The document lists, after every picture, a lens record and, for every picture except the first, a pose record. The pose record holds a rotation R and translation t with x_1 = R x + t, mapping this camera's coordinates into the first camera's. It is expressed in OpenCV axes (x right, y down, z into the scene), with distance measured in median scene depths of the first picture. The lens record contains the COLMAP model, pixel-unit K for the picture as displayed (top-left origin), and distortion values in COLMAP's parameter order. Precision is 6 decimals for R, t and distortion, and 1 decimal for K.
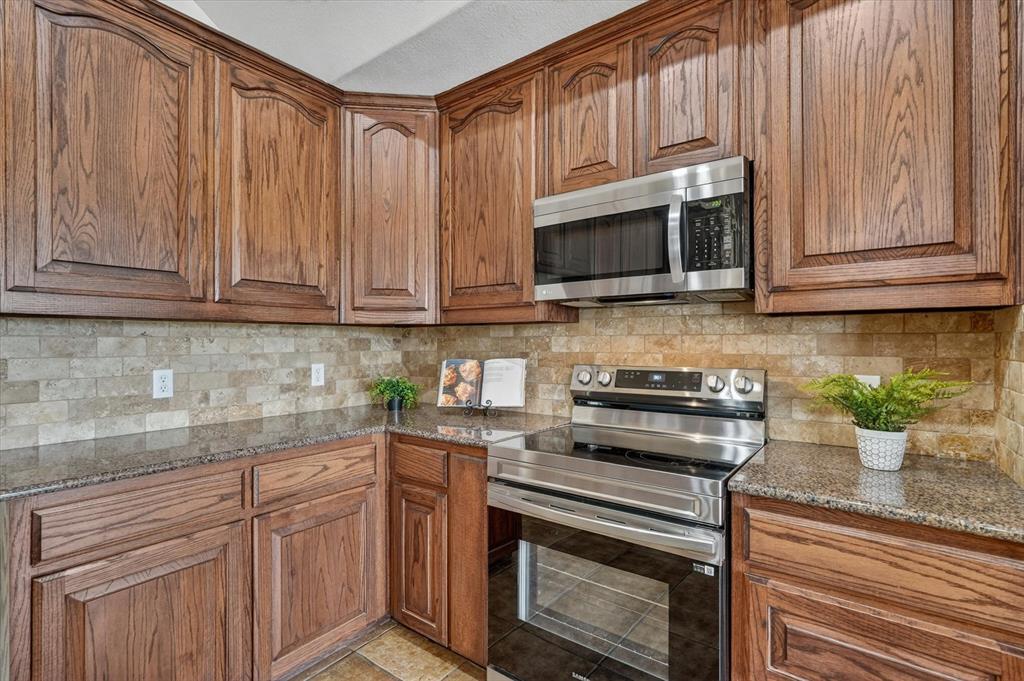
lens RADIAL K [[477.5, 0, 508.5], [0, 477.5, 341.7], [0, 0, 1]] dist [0.000566, 0.000135]
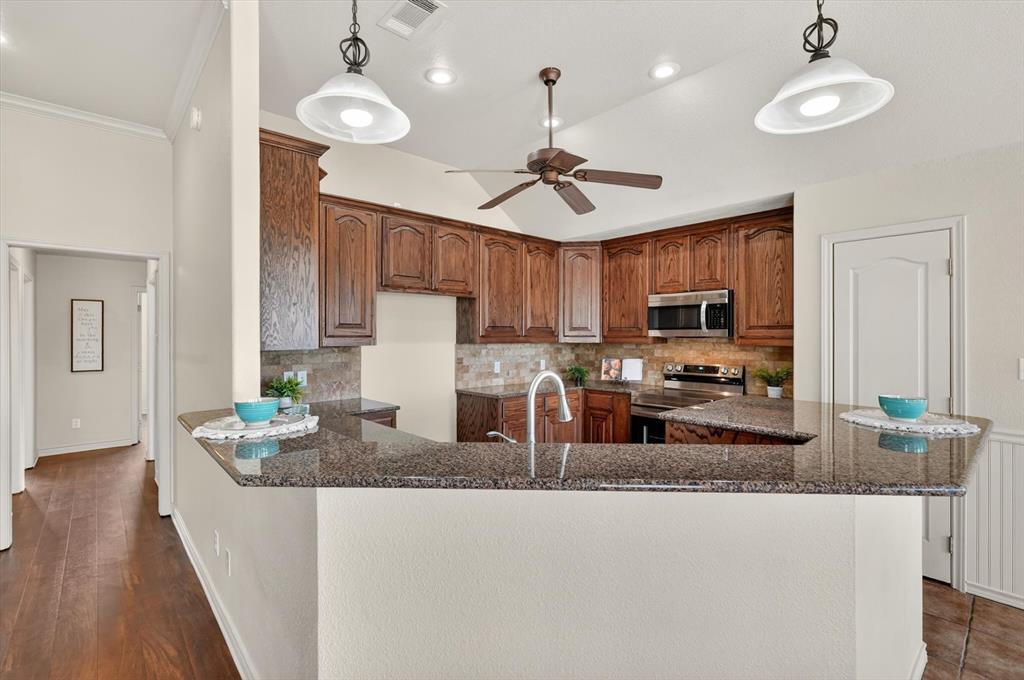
lens RADIAL K [[457.8, 0, 507.4], [0, 457.8, 336.0], [0, 0, 1]] dist [0.000140, 0.000226]
pose [[0.980330, 0.004054, -0.197326, -0.169666], [-0.003619, 0.999990, 0.002565, -0.080213], [0.197334, -0.001800, 0.980335, -1.290968]]
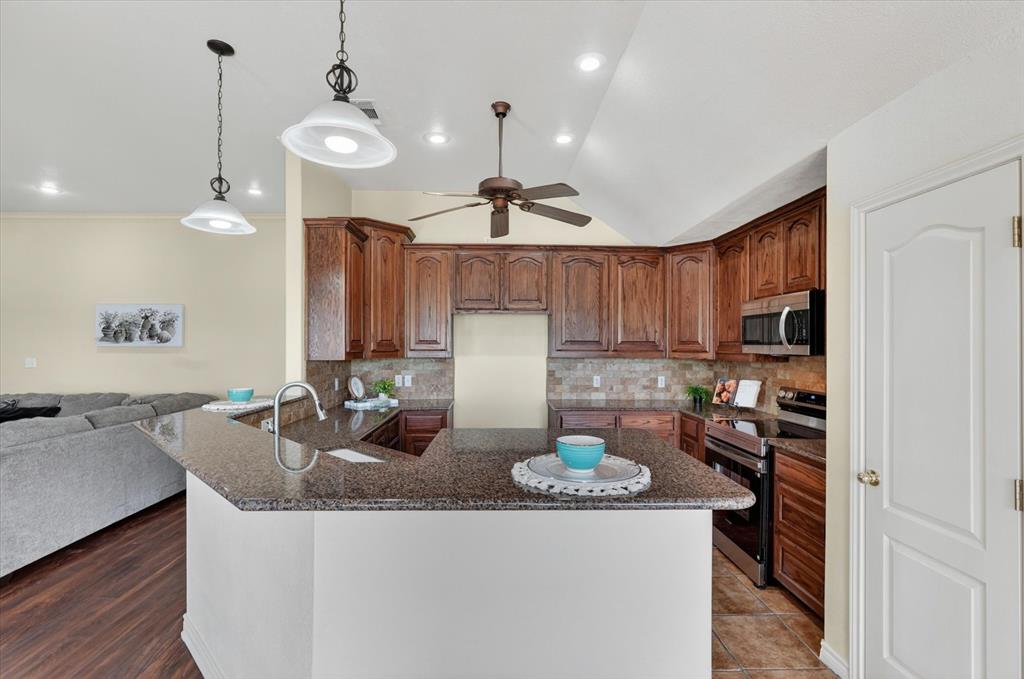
lens RADIAL K [[448.1, 0, 512.0], [0, 448.1, 339.5], [0, 0, 1]] dist [-0.000193, 0.000179]
pose [[0.630965, -0.002710, -0.775807, 0.791436], [-0.005827, 0.999949, -0.008232, -0.105982], [0.775790, 0.009715, 0.630917, -0.808233]]
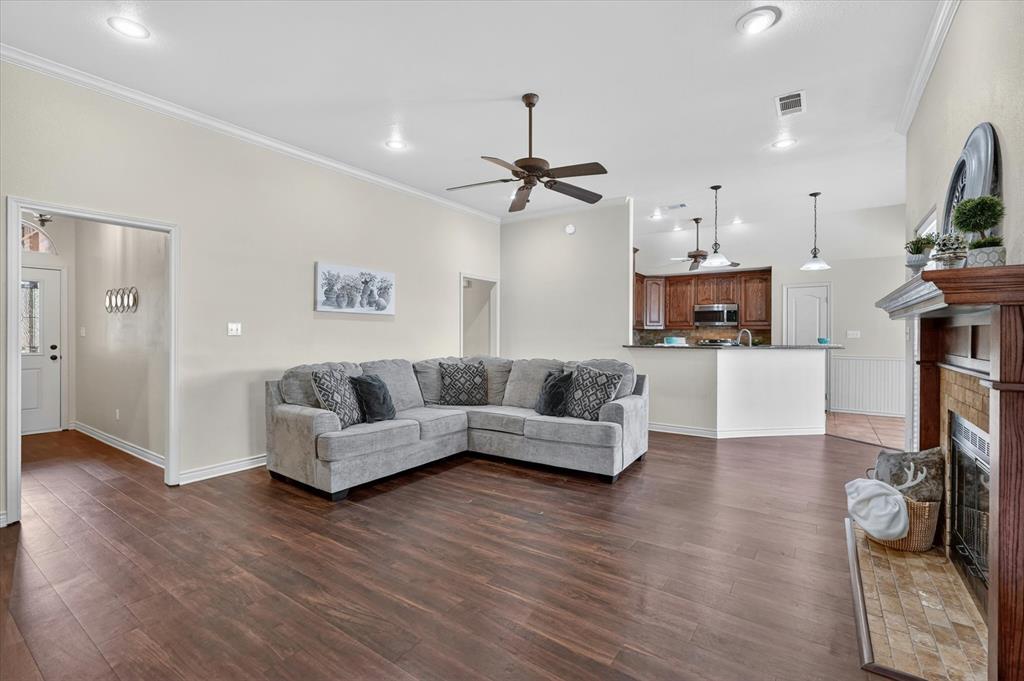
lens RADIAL K [[457.8, 0, 507.4], [0, 457.8, 336.5], [0, 0, 1]] dist [0.000140, 0.000226]
pose [[0.999380, 0.006078, 0.034666, -1.845791], [-0.006252, 0.999968, 0.004914, 0.016936], [-0.034635, -0.005128, 0.999387, -3.320657]]
